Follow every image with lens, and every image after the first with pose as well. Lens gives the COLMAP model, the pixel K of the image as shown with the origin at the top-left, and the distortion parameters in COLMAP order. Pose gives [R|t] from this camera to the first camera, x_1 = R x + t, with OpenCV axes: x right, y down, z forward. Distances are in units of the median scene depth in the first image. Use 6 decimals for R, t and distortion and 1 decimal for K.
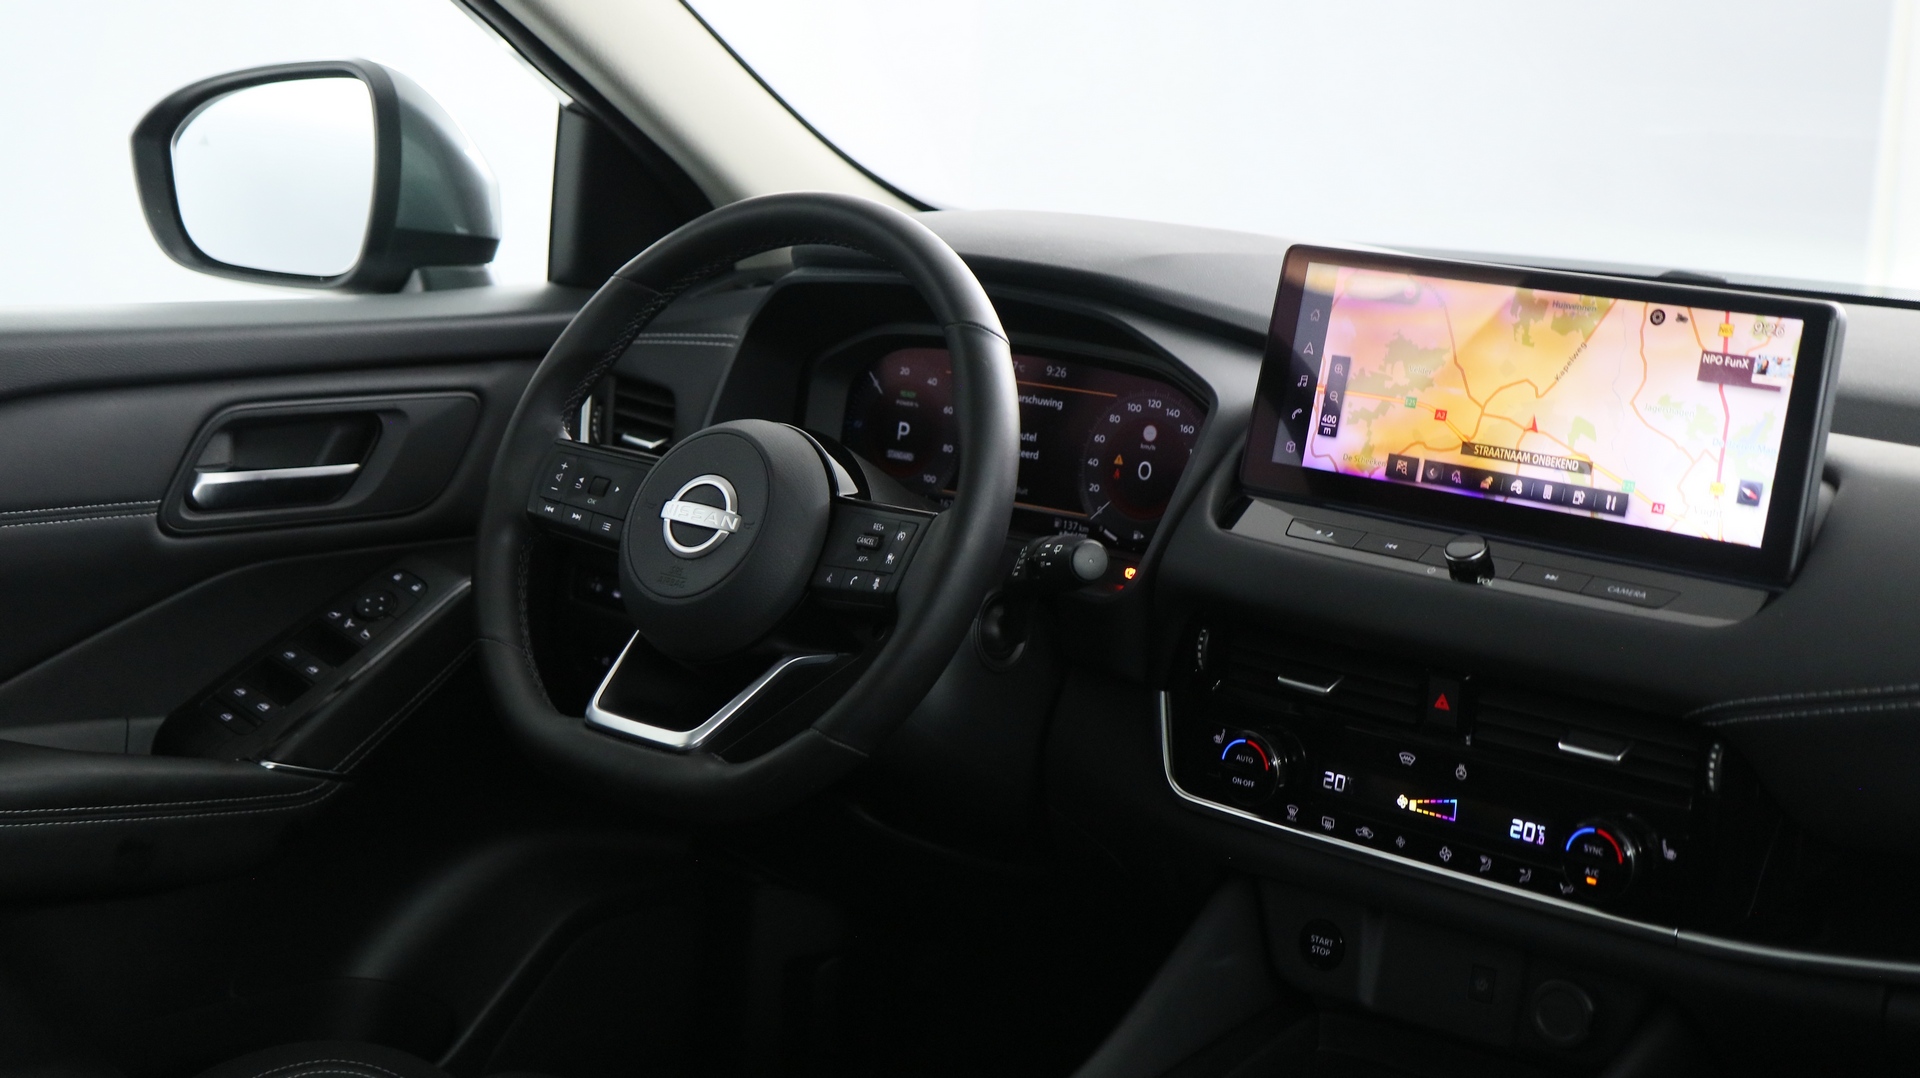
lens RADIAL K [[3045.9, 0, 954.3], [0, 3045.9, 547.3], [0, 0, 1]] dist [0.223231, 0.000000]
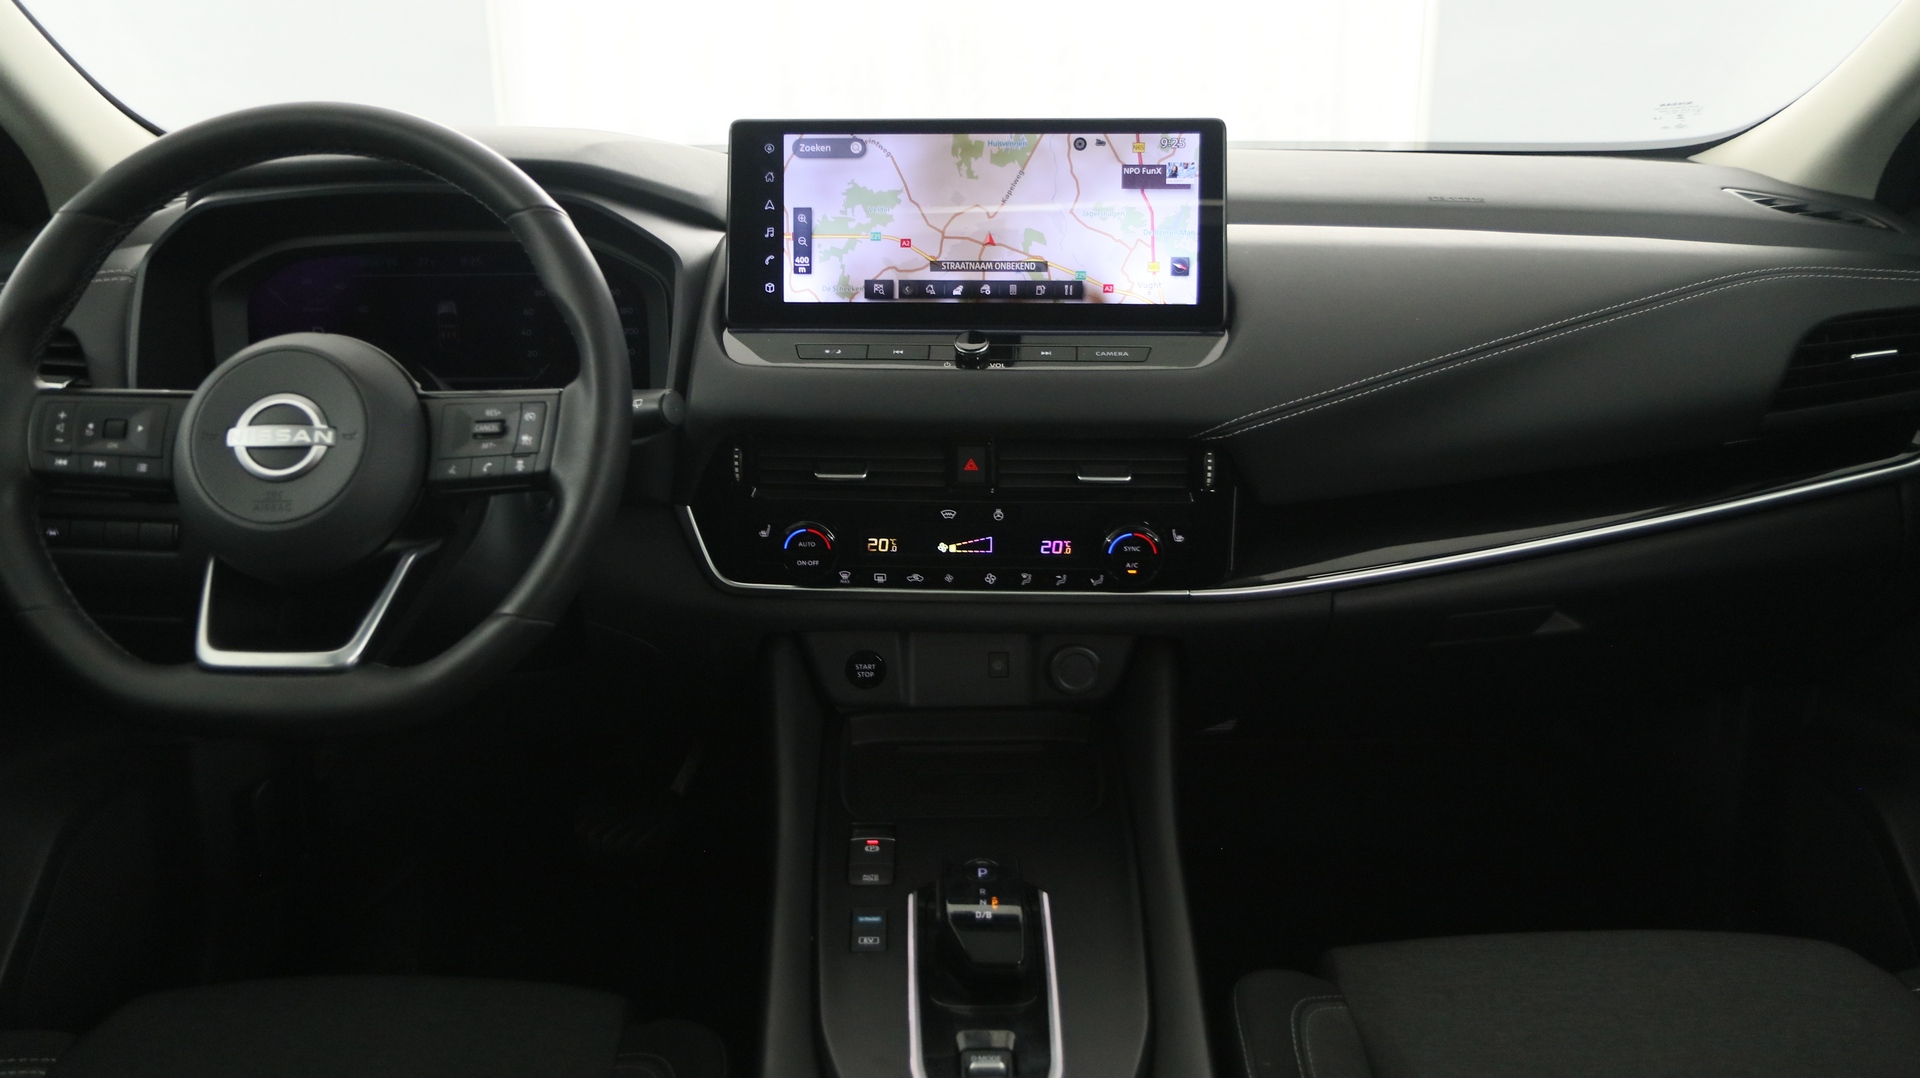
lens RADIAL K [[1466.7, 0, 920.2], [0, 1466.7, 514.7], [0, 0, 1]] dist [-0.001257, 0.004995]
pose [[0.775623, -0.224871, 0.589782, -0.221954], [0.157864, 0.973800, 0.163682, -0.032710], [-0.611137, -0.033850, 0.790801, 0.524773]]
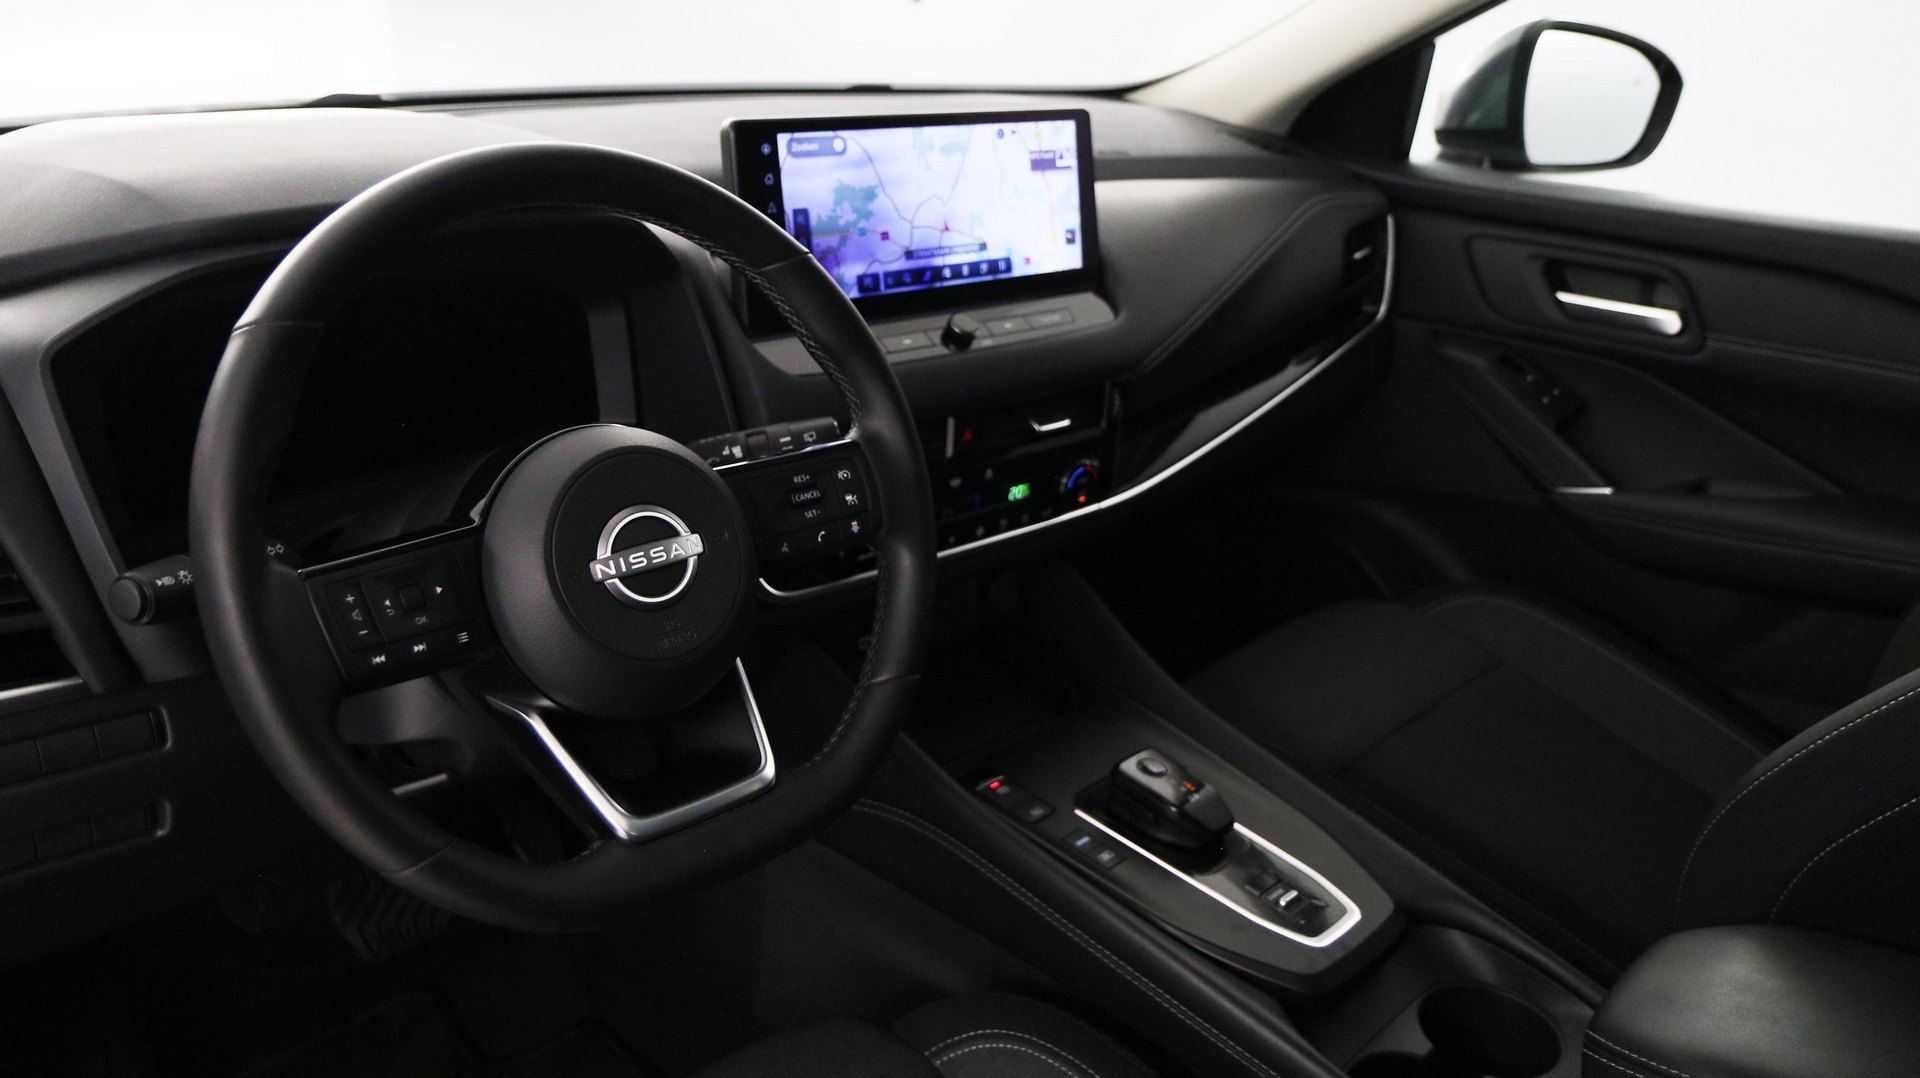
lens RADIAL K [[1466.7, 0, 941.1], [0, 1466.7, 527.4], [0, 0, 1]] dist [-0.001257, 0.004995]
pose [[0.098868, -0.408707, 0.907295, -0.468184], [0.132858, 0.909021, 0.395006, -0.177757], [-0.986192, 0.081488, 0.144173, 0.912809]]
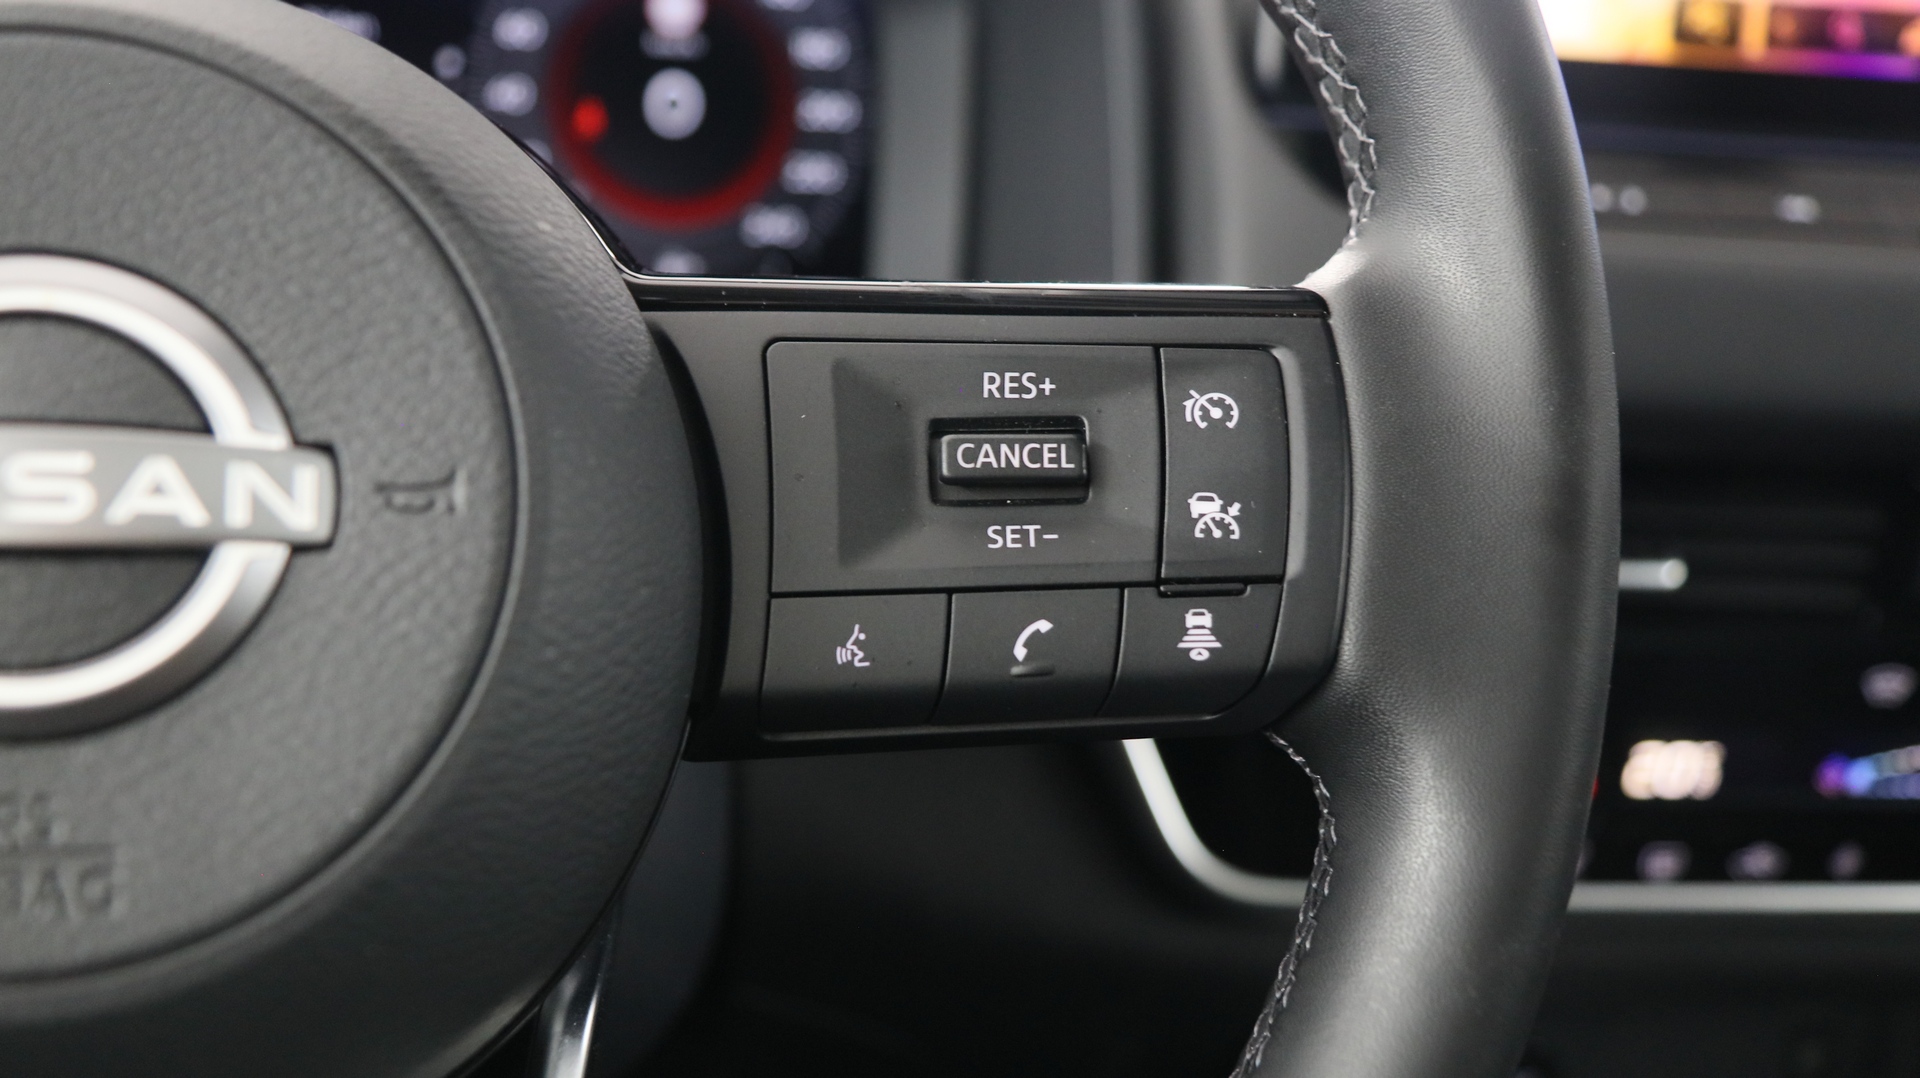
lens RADIAL K [[2032.0, 0, 960.7], [0, 2032.0, 538.3], [0, 0, 1]] dist [0.012714, 0.000000]
pose [[0.591374, -0.243657, 0.768705, -0.154476], [0.086286, 0.966906, 0.240100, -0.034153], [-0.801768, -0.075660, 0.592827, 0.934652]]
